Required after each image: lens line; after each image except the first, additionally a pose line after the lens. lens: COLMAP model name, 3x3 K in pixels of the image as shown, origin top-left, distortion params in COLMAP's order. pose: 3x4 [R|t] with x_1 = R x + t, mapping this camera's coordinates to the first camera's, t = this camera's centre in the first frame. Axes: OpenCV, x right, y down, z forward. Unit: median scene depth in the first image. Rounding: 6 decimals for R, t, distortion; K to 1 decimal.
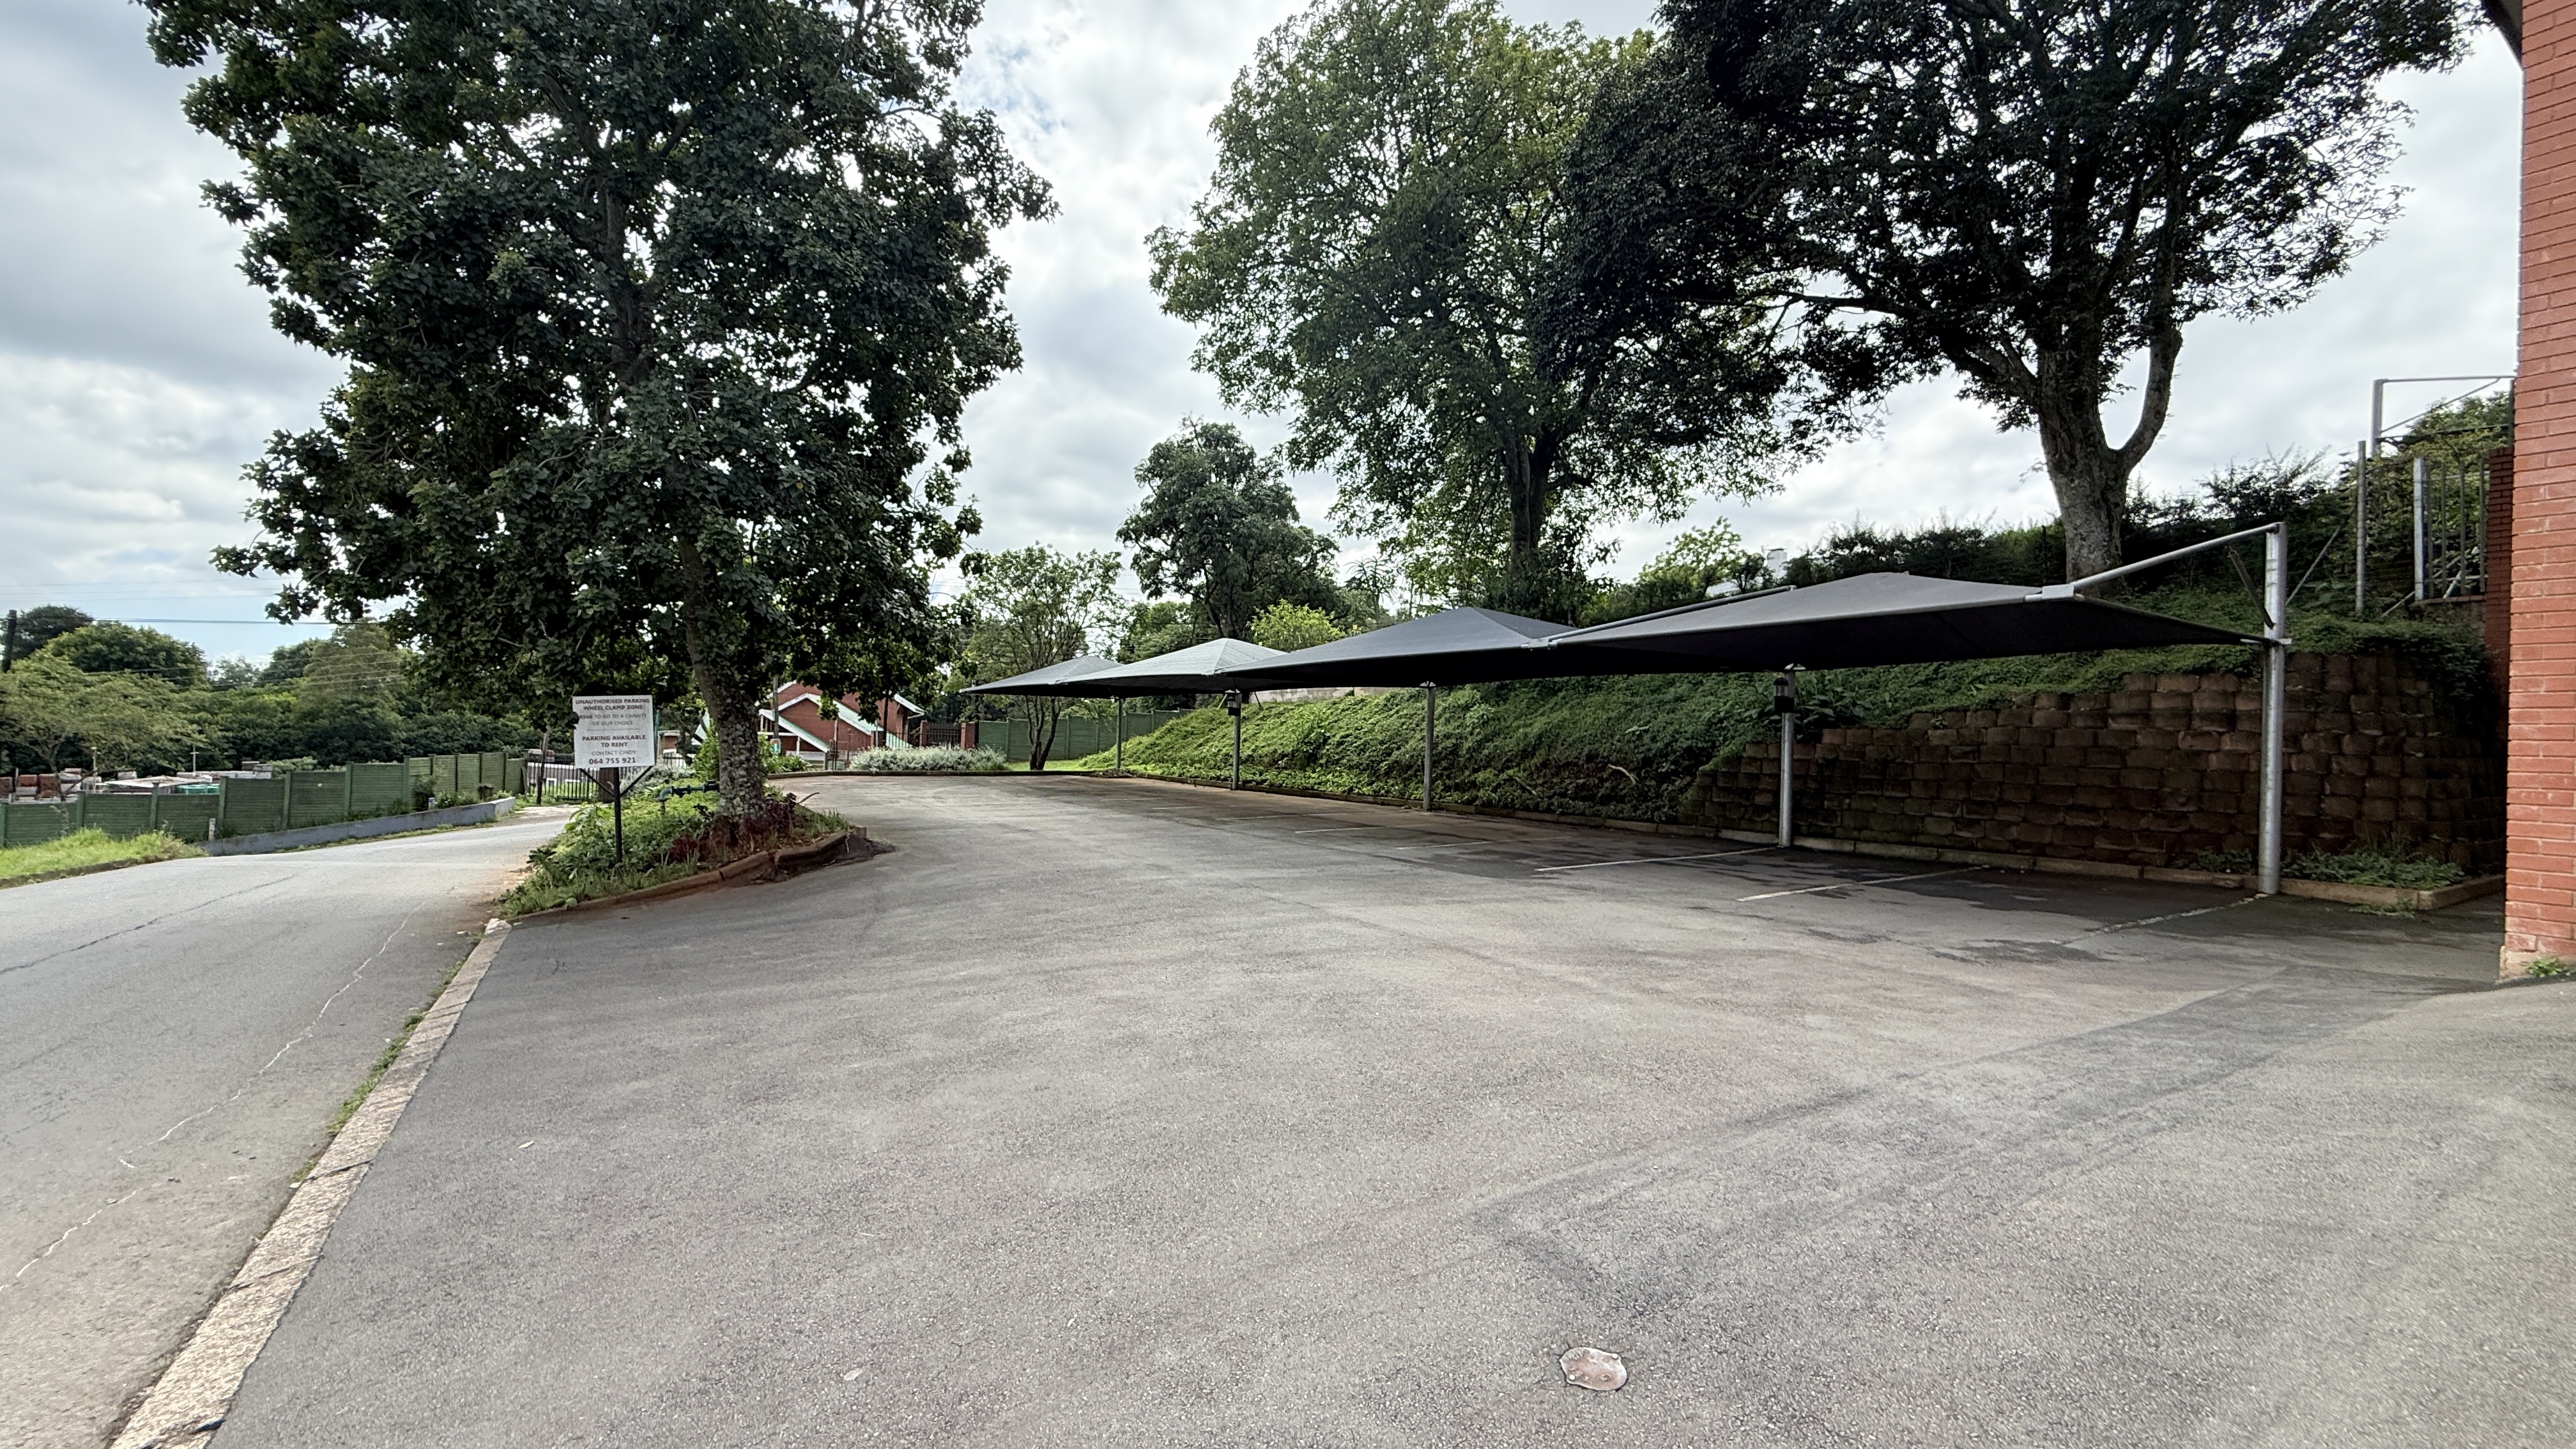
lens RADIAL K [[1010.3, 0, 1274.2], [0, 1010.3, 720.9], [0, 0, 1]] dist [-0.001801, 0.000304]
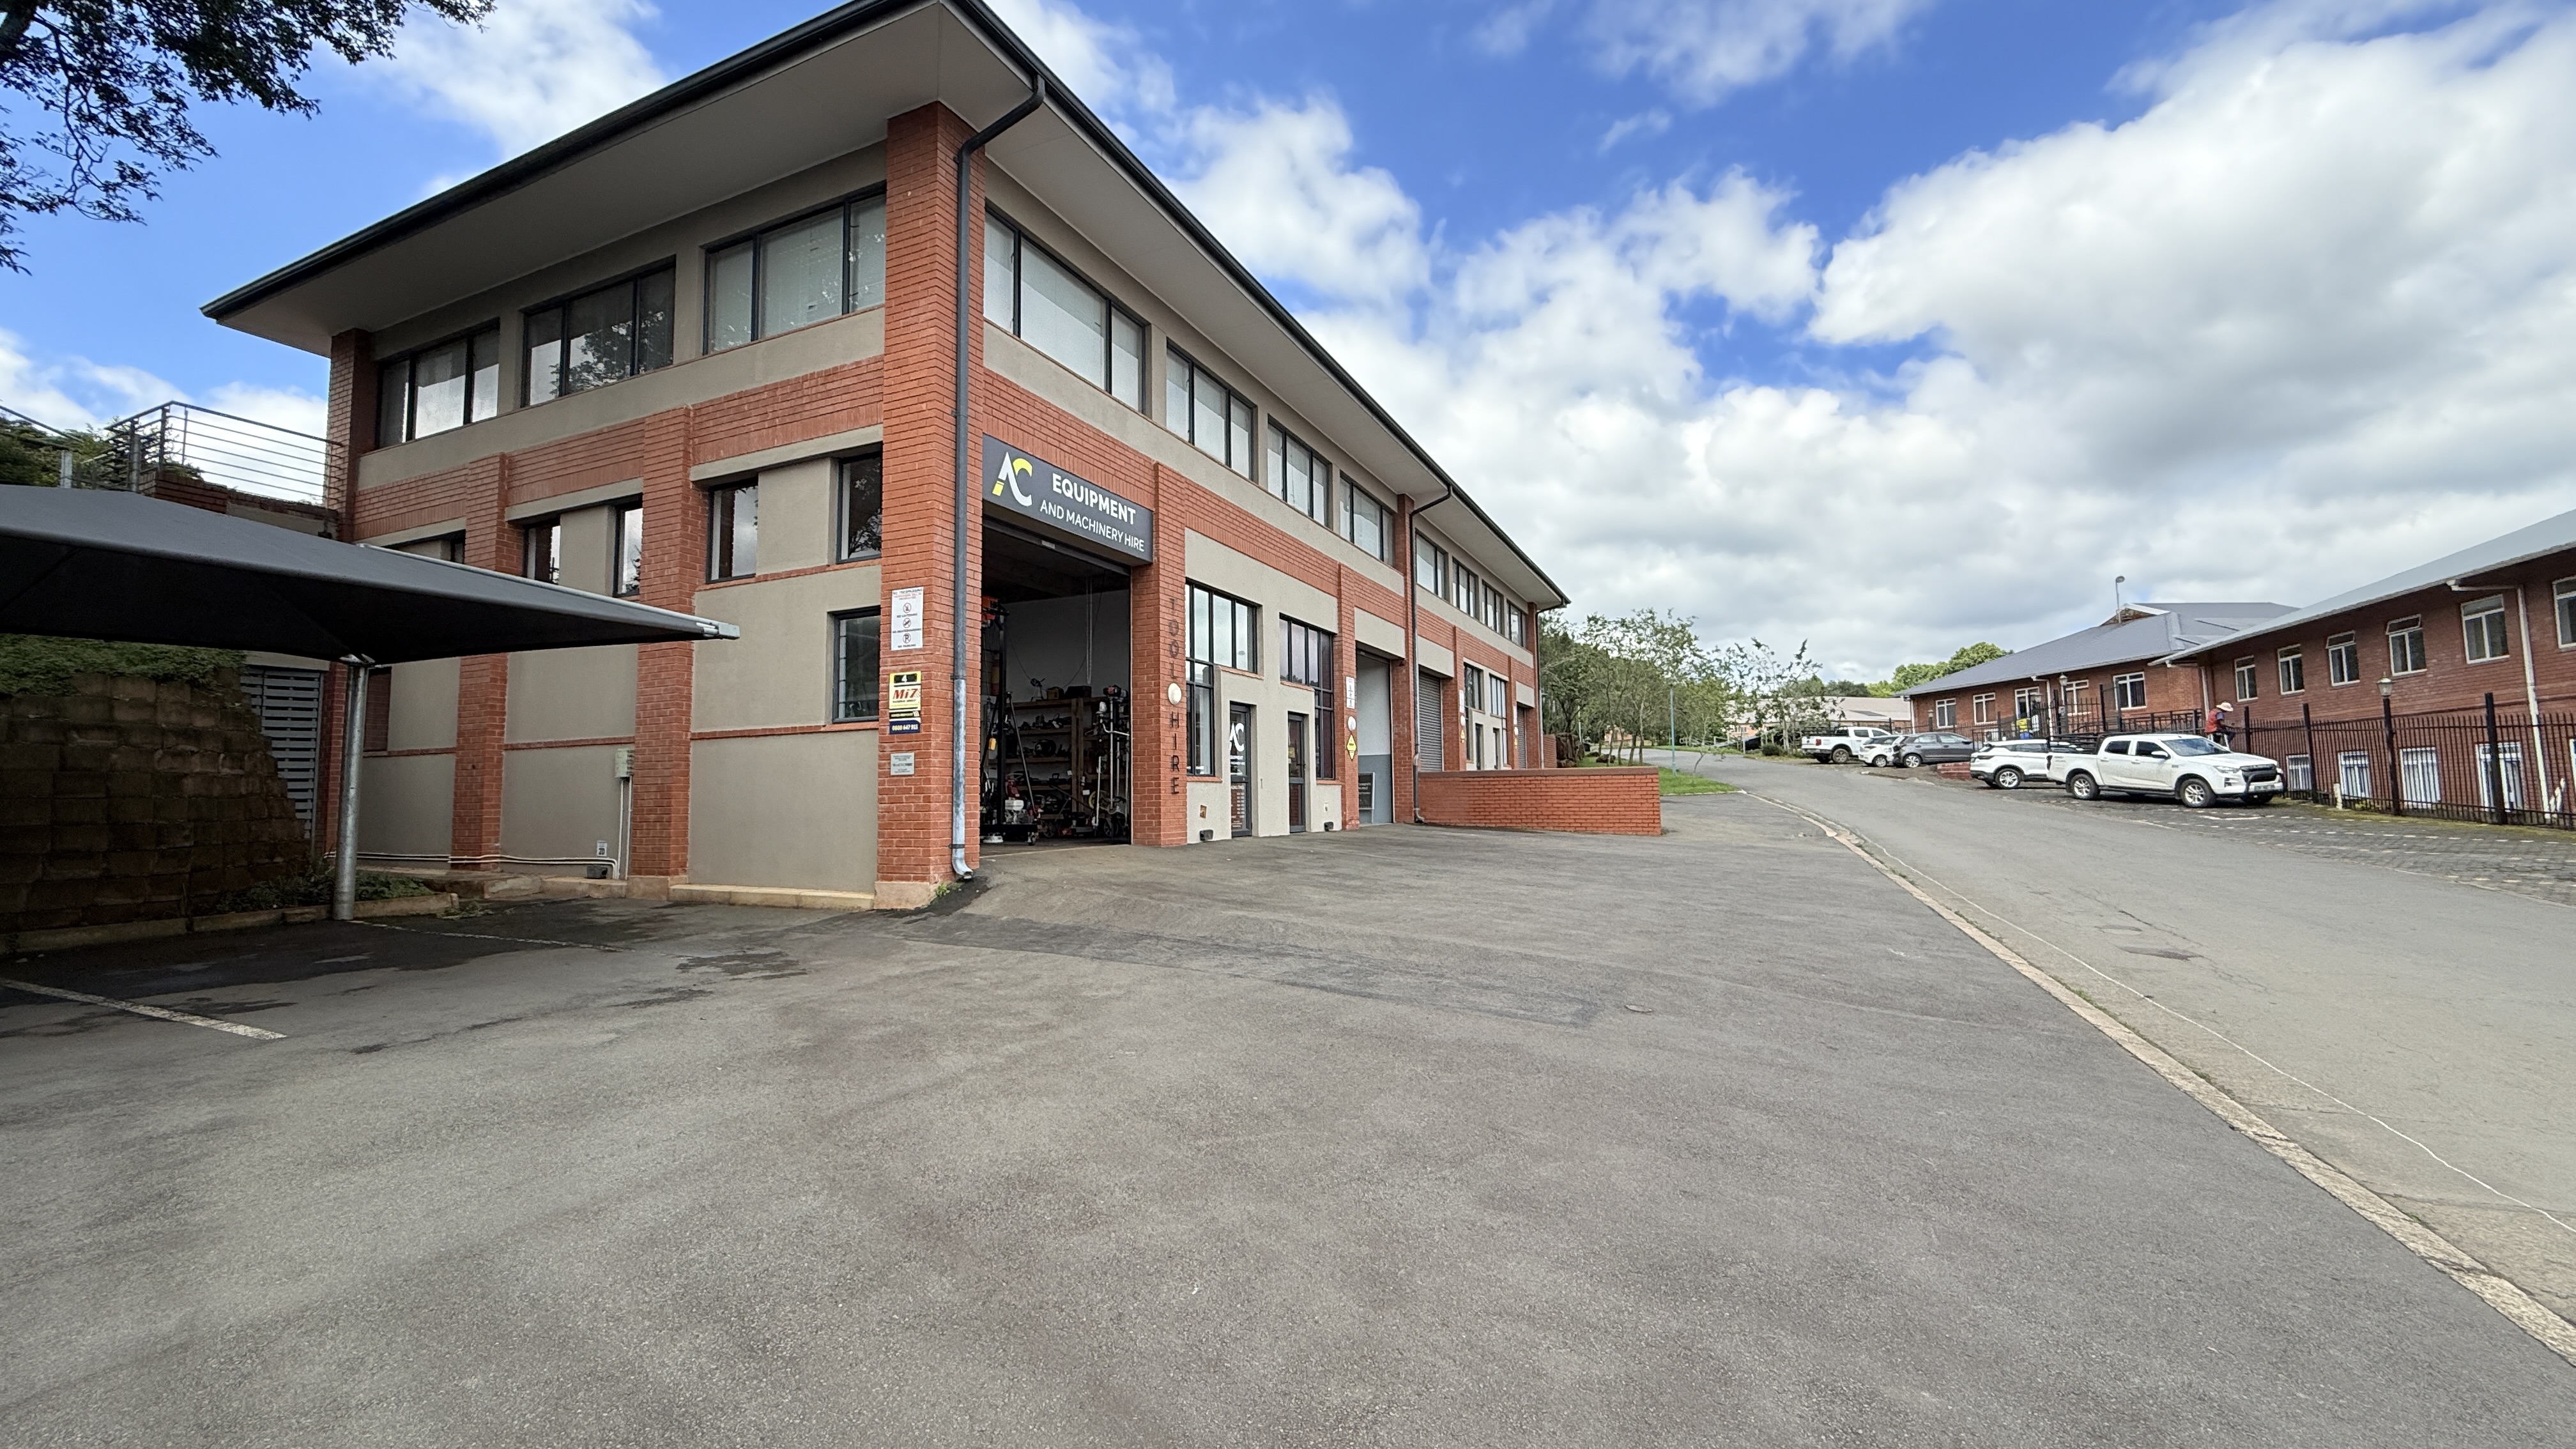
lens RADIAL K [[1010.3, 0, 1289.6], [0, 1010.3, 723.9], [0, 0, 1]] dist [-0.001801, 0.000304]
pose [[-0.558042, 0.031902, 0.829199, -0.188163], [-0.023833, 0.998232, -0.054444, 0.007507], [-0.829471, -0.050145, -0.556295, 0.442243]]
